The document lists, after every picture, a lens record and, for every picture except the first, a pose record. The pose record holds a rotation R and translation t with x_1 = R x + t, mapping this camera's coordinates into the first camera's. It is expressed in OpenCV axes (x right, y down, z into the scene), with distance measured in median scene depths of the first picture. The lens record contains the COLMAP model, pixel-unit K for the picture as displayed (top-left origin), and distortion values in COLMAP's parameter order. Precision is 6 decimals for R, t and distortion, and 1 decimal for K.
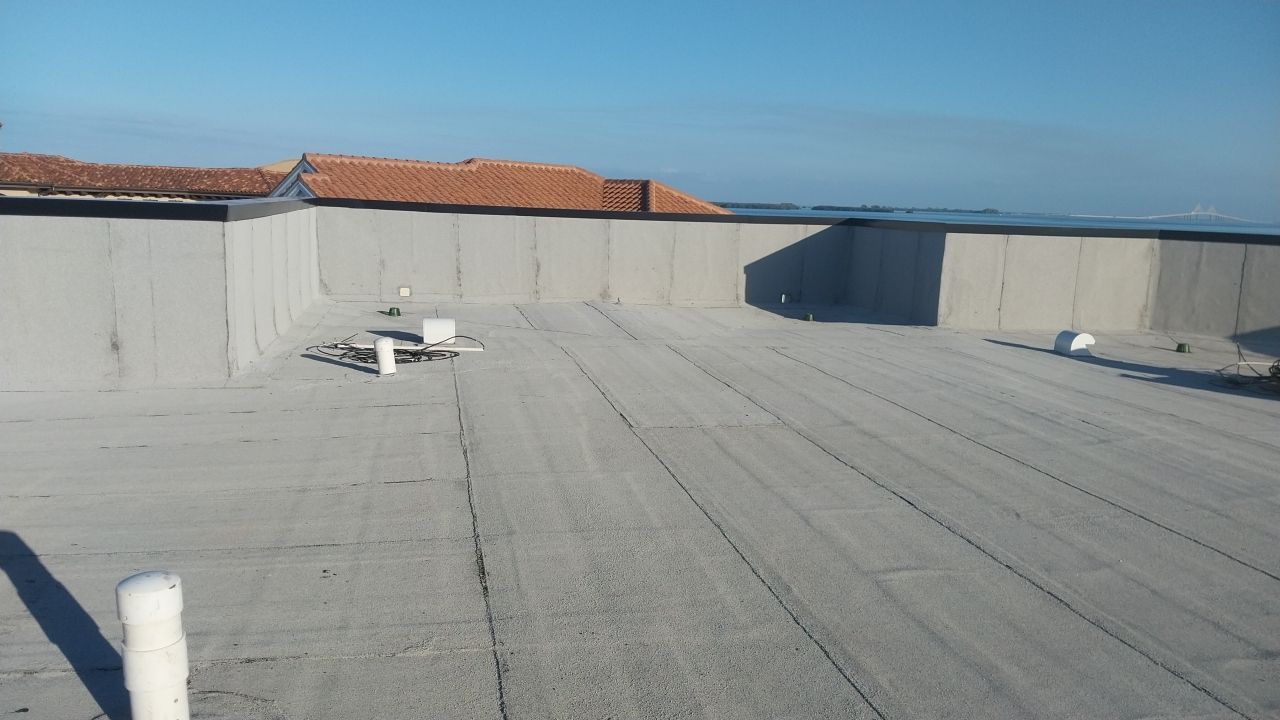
lens RADIAL K [[992.5, 0, 647.4], [0, 992.5, 371.4], [0, 0, 1]] dist [0.062487, -0.096332]
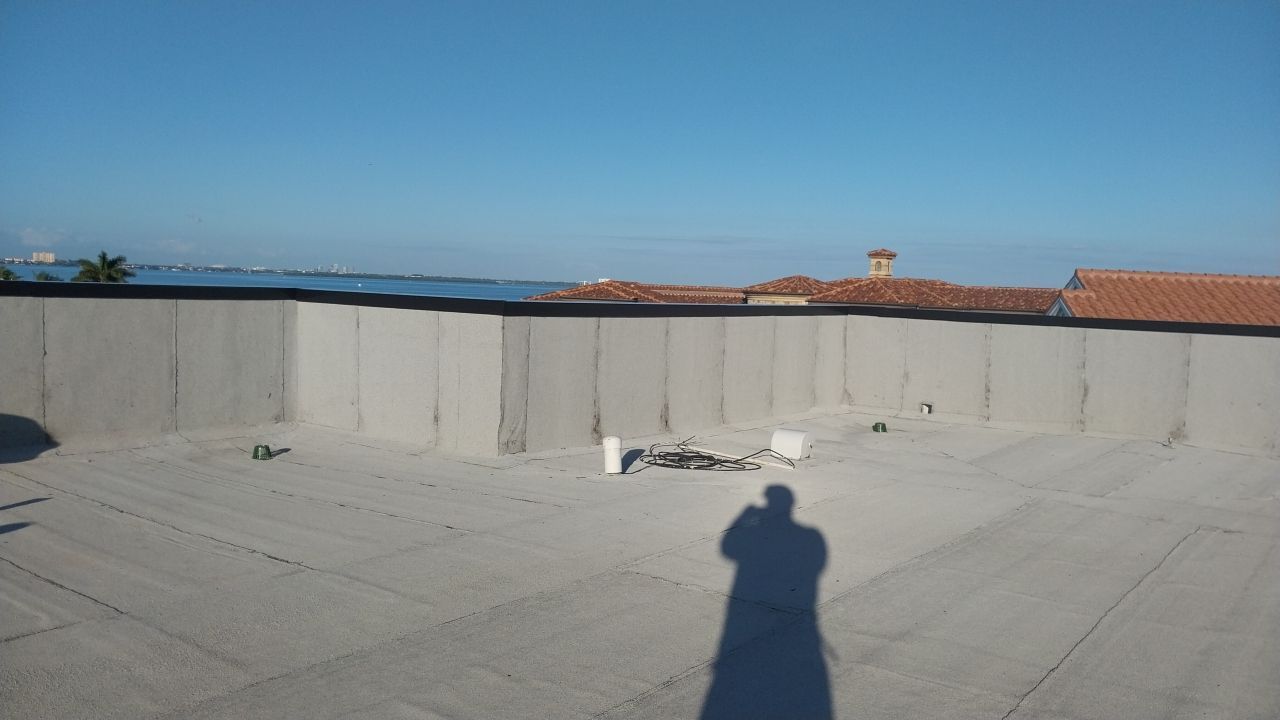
lens RADIAL K [[992.5, 0, 651.5], [0, 992.5, 363.1], [0, 0, 1]] dist [0.062487, -0.096332]
pose [[0.655594, 0.044814, -0.753783, 0.295918], [-0.141711, 0.987803, -0.064524, -0.028574], [0.741698, 0.149121, 0.653948, 0.231971]]
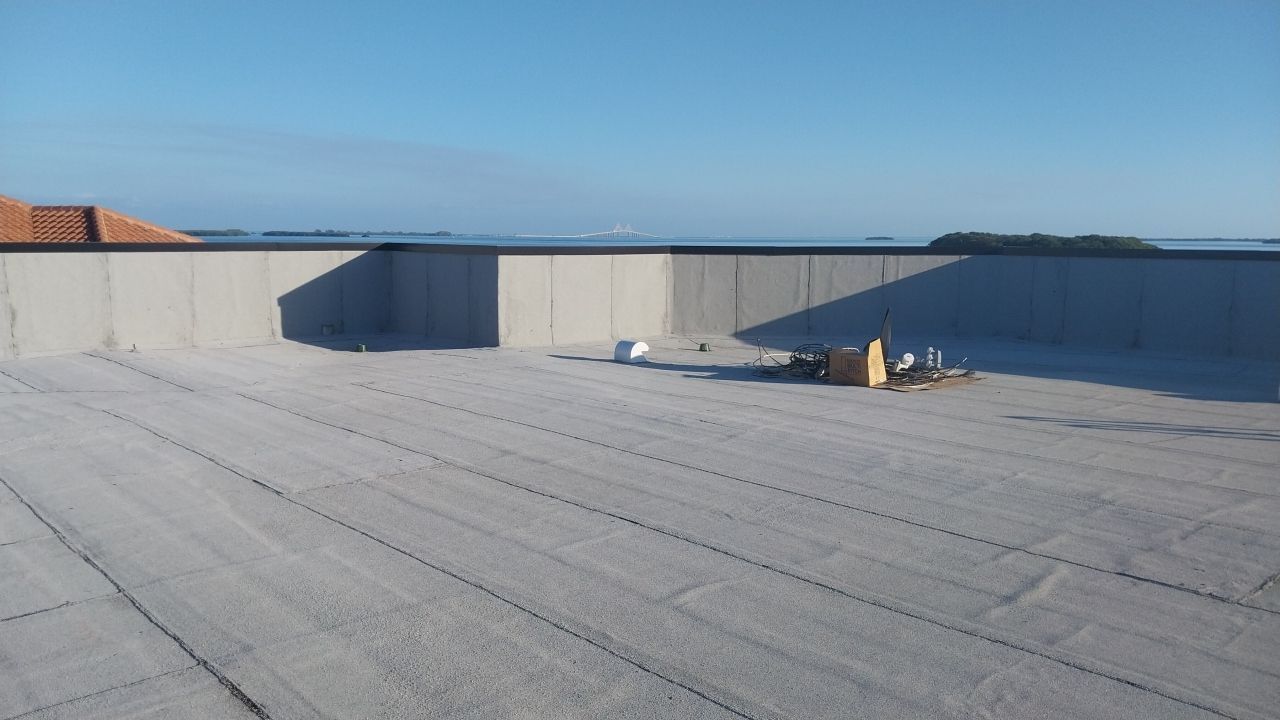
lens RADIAL K [[992.5, 0, 649.9], [0, 992.5, 366.9], [0, 0, 1]] dist [0.062487, -0.096332]
pose [[0.863717, -0.095217, 0.494901, -0.077479], [0.108718, 0.994071, 0.001517, -0.009152], [-0.492111, 0.052495, 0.868948, 0.044998]]
